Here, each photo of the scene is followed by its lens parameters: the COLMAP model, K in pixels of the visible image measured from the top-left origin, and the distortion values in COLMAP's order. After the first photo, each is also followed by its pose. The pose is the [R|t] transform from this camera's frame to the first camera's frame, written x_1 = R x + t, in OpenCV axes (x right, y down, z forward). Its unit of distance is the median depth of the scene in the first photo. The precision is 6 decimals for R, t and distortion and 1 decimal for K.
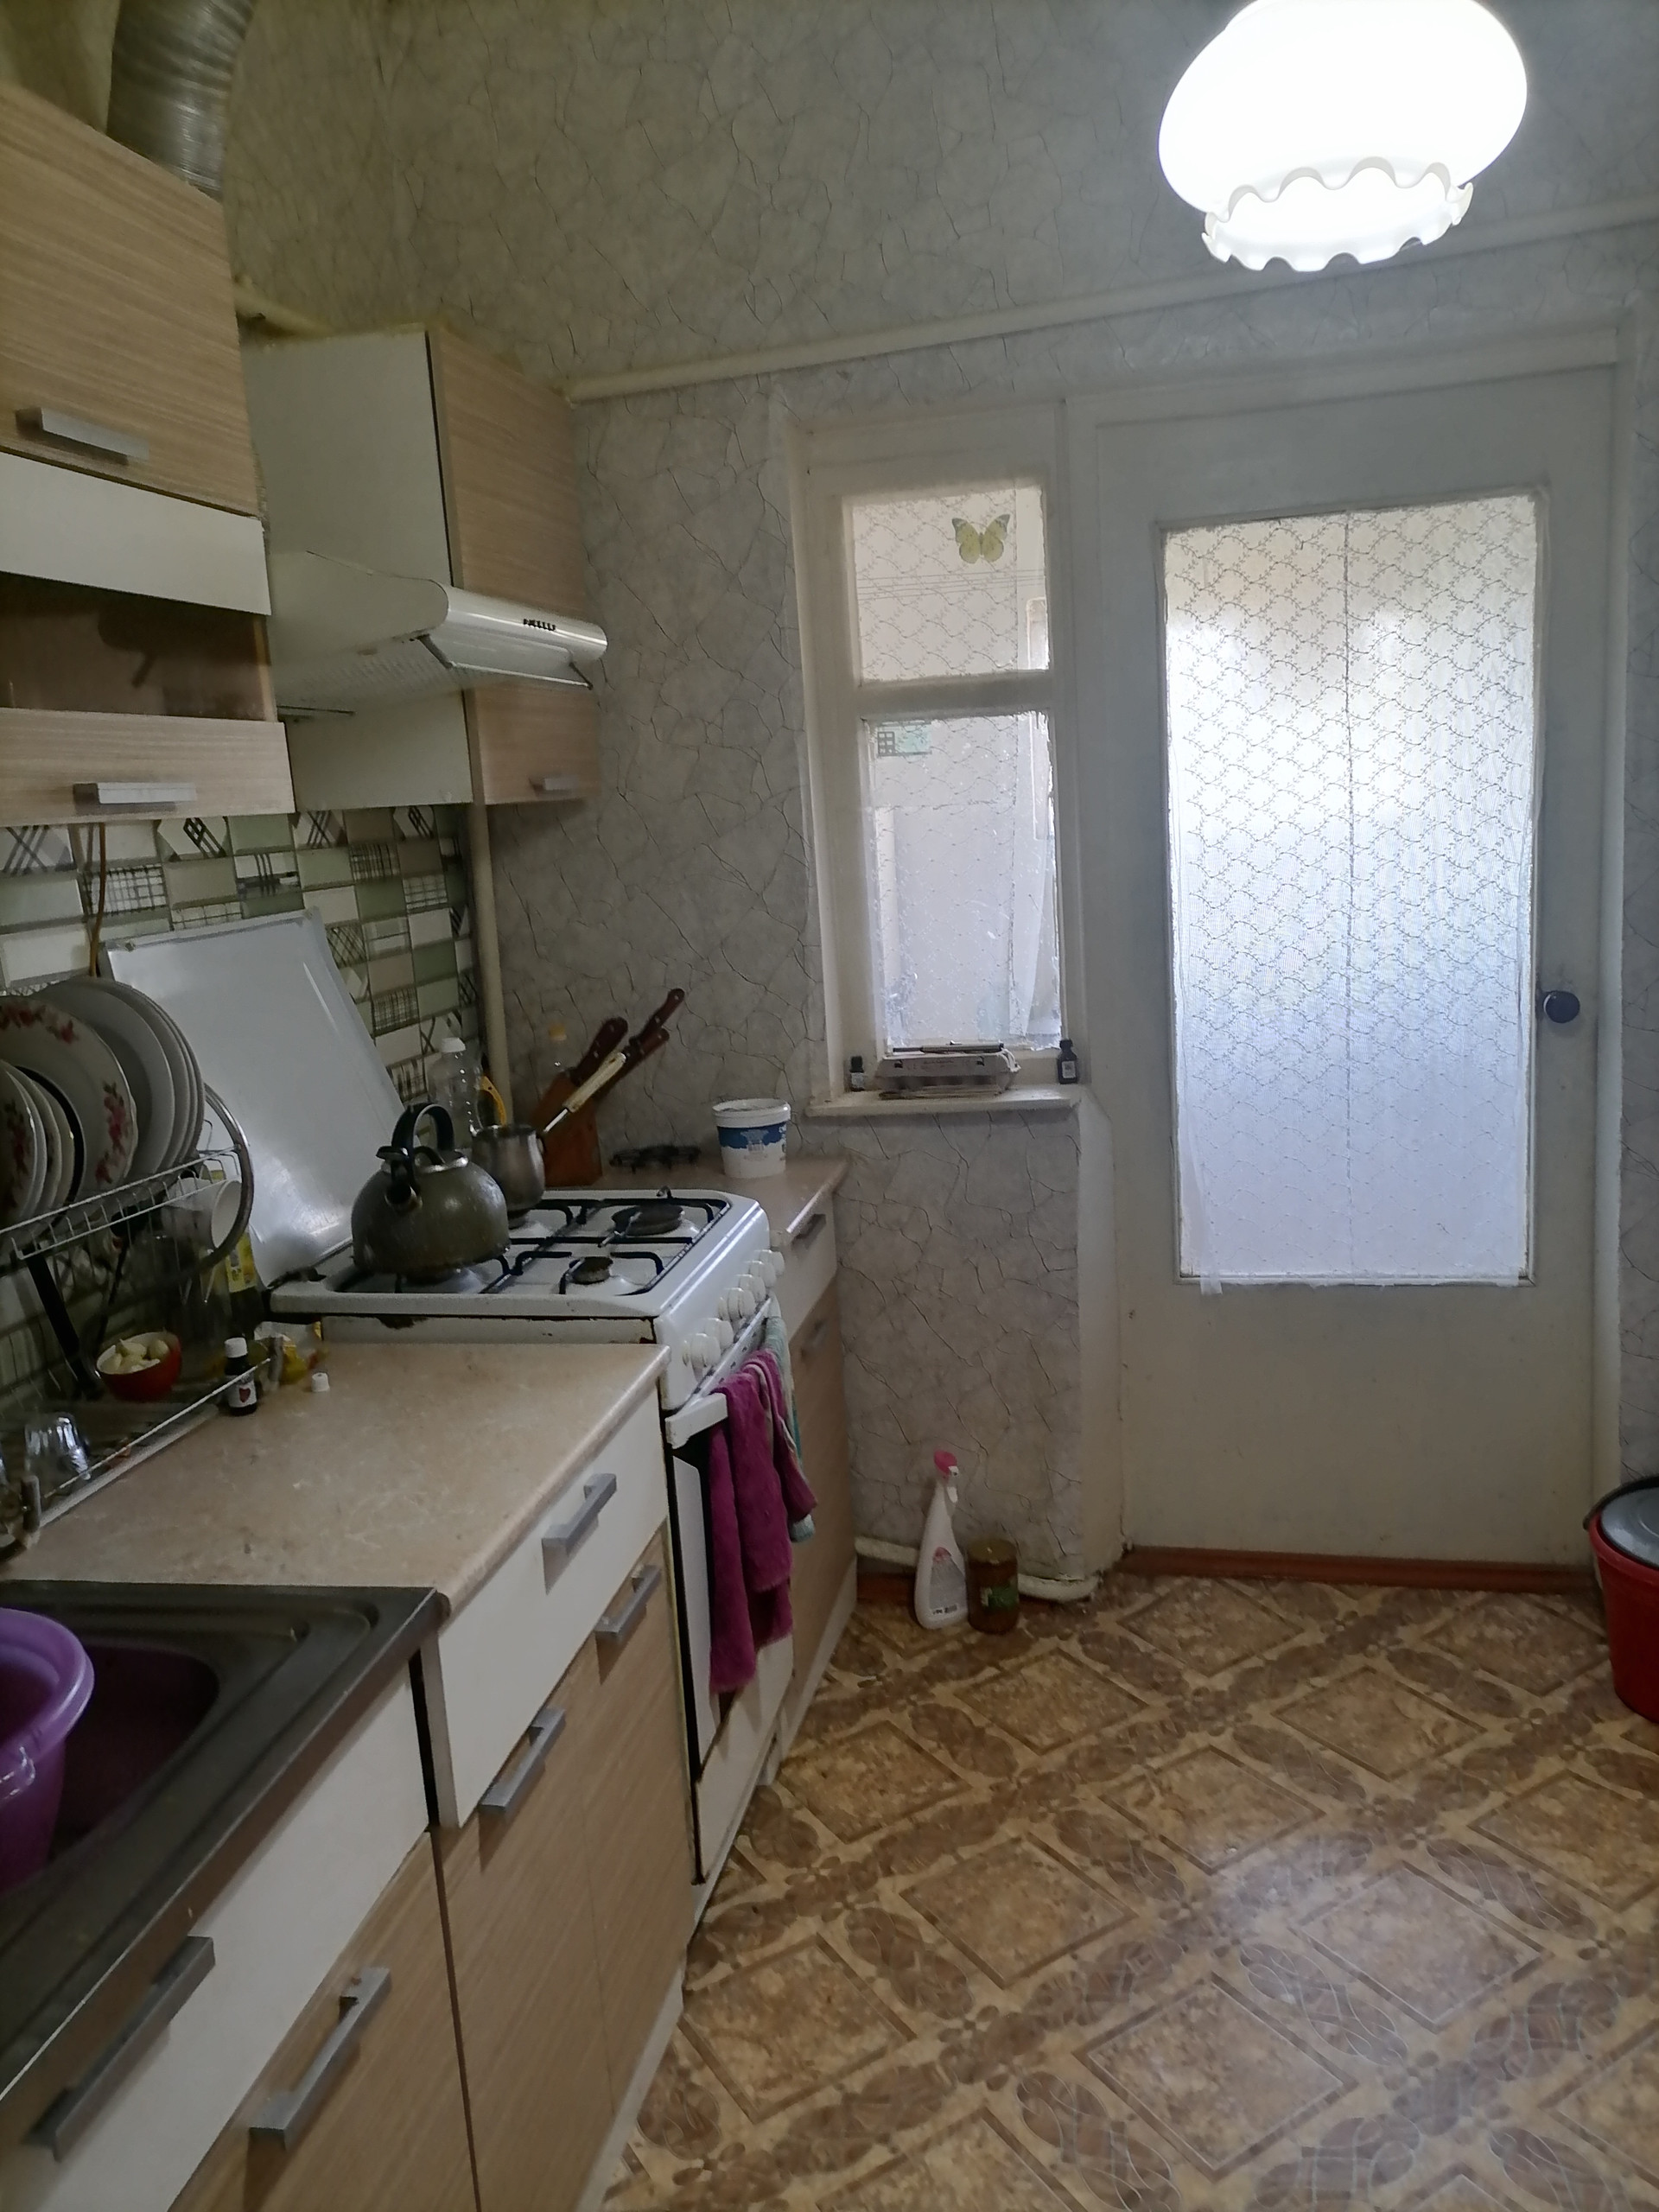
lens RADIAL K [[1626.3, 0, 825.7], [0, 1626.3, 1106.6], [0, 0, 1]] dist [0.012185, -0.003145]
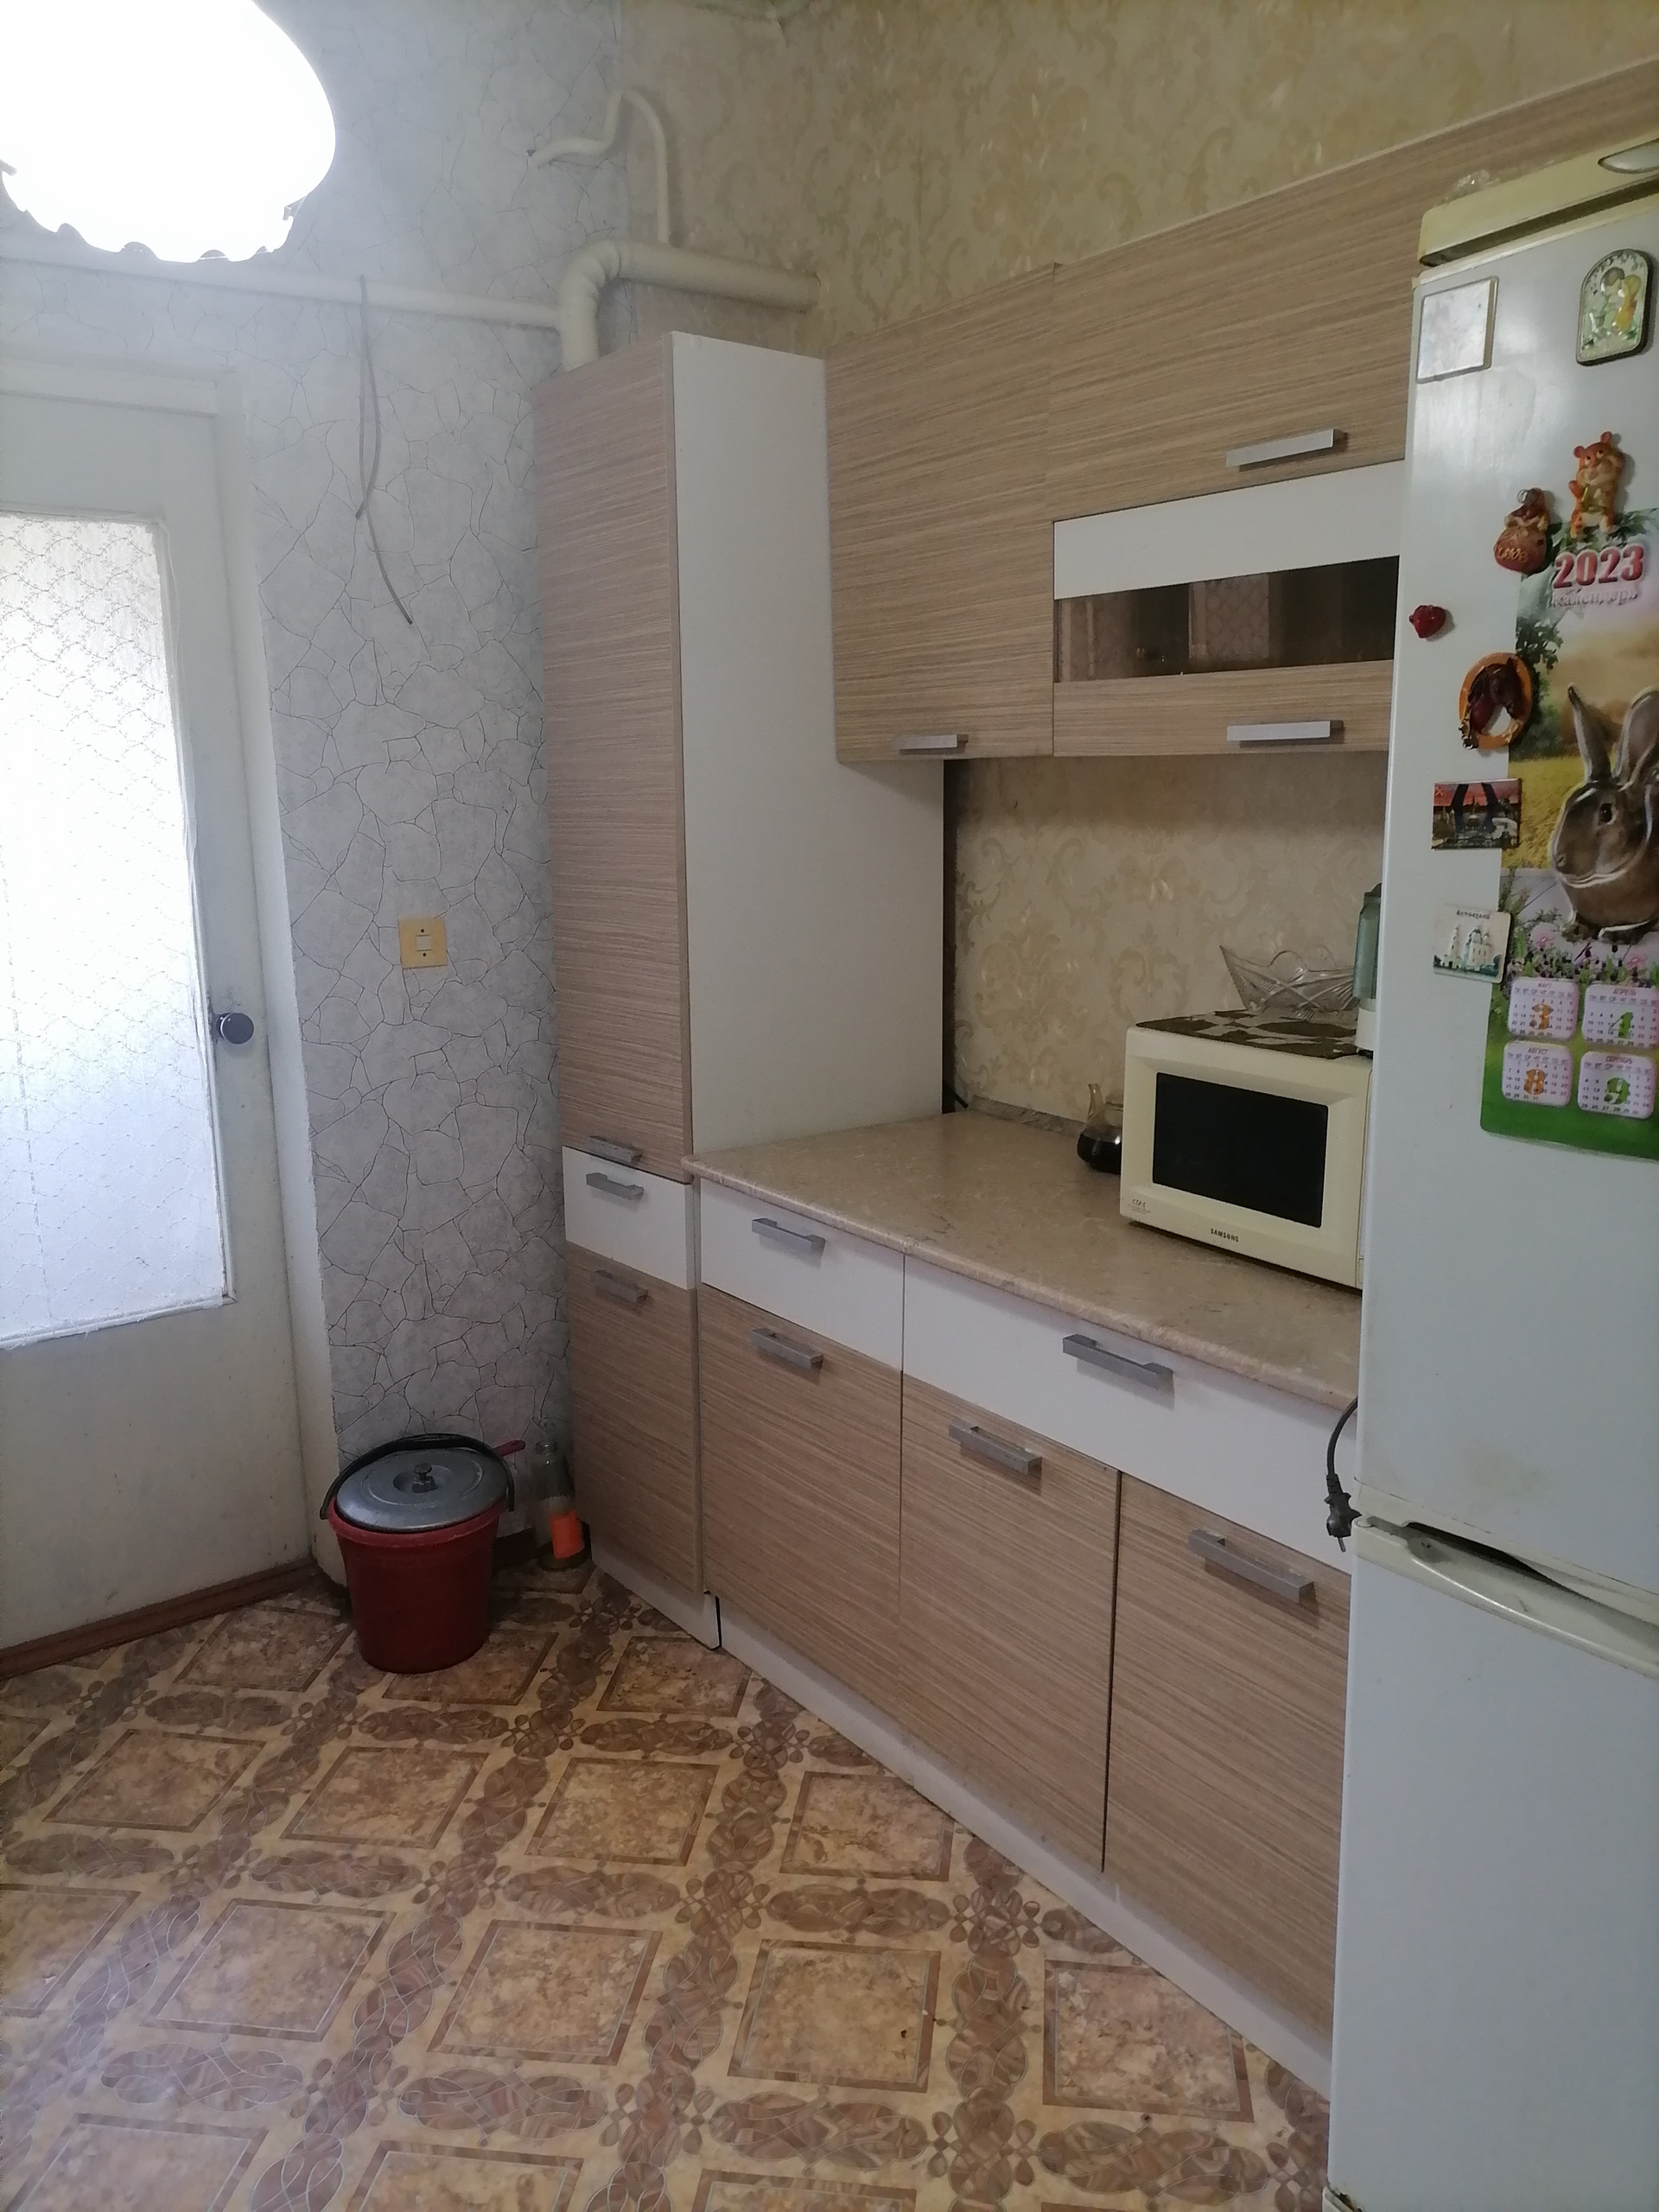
lens RADIAL K [[1626.3, 0, 832.1], [0, 1626.3, 1103.5], [0, 0, 1]] dist [0.012185, -0.003145]
pose [[0.643067, -0.095591, 0.759821, -0.100910], [0.114644, 0.993015, 0.027900, 0.000726], [-0.757180, 0.069167, 0.649534, 0.049769]]
